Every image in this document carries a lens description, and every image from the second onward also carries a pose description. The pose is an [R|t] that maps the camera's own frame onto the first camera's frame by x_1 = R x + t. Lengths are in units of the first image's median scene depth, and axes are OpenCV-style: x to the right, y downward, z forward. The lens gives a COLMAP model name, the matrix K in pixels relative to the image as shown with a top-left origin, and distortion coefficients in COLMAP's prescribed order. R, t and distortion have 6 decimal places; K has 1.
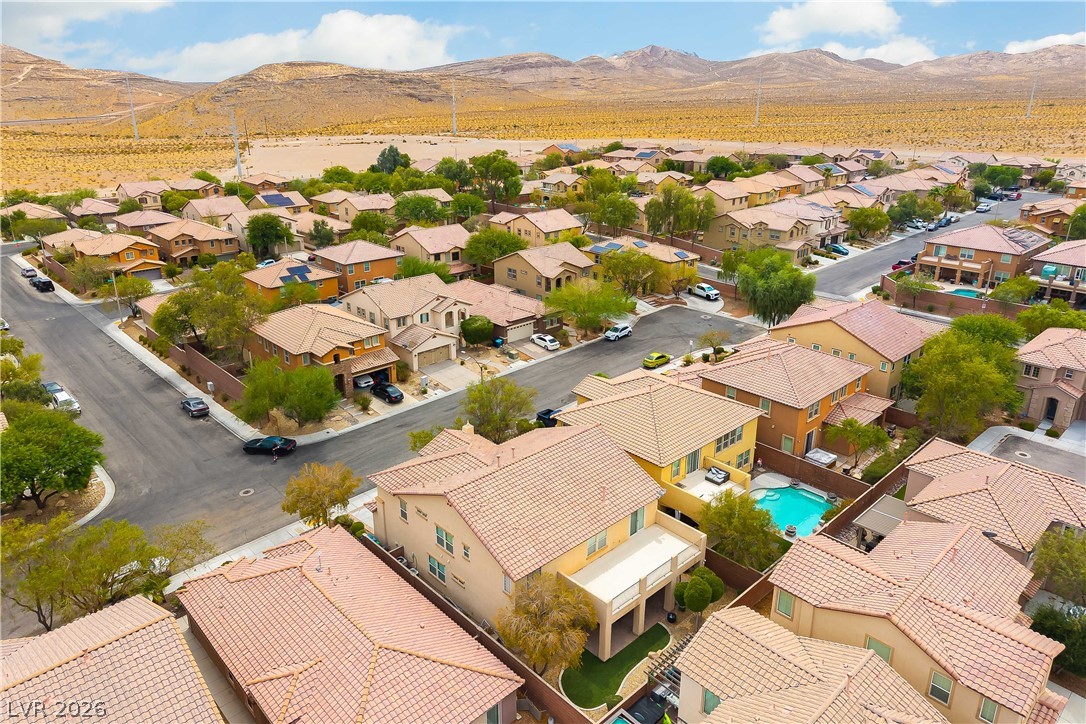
lens RADIAL K [[715.5, 0, 543.0], [0, 715.5, 362.0], [0, 0, 1]] dist [0.061149, -0.000729]
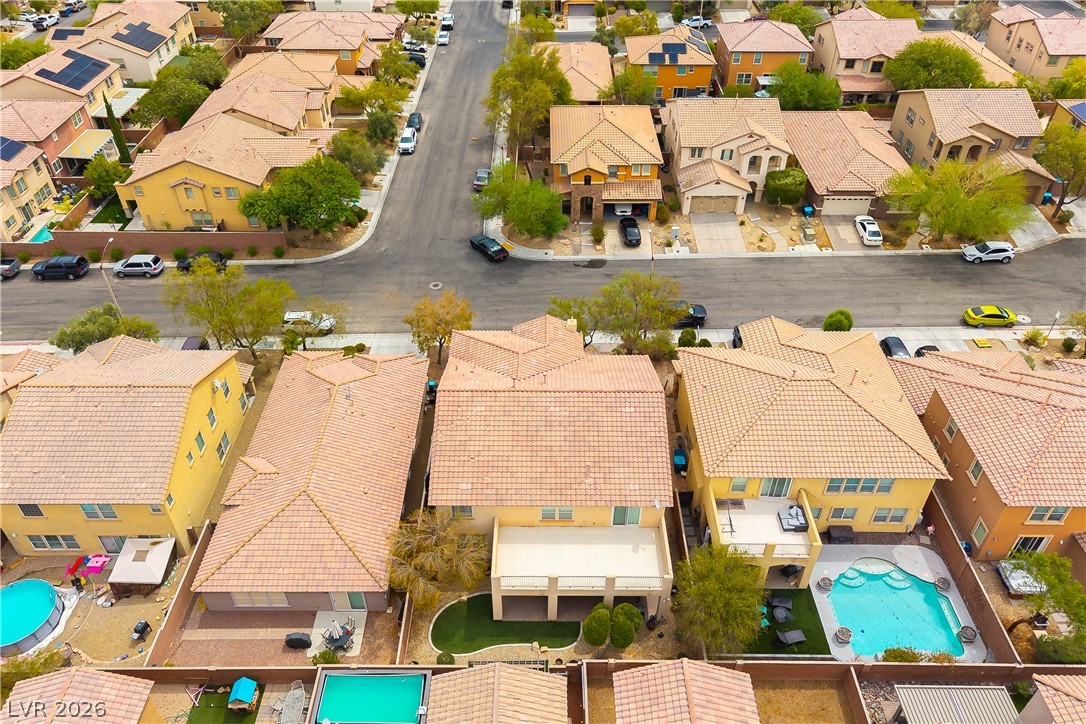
lens RADIAL K [[757.1, 0, 543.0], [0, 757.1, 362.0], [0, 0, 1]] dist [0.028313, -0.001291]
pose [[0.722962, 0.446039, -0.527612, 0.255719], [-0.246149, 0.879852, 0.406535, -0.157944], [0.645552, -0.164038, 0.745892, 0.169553]]
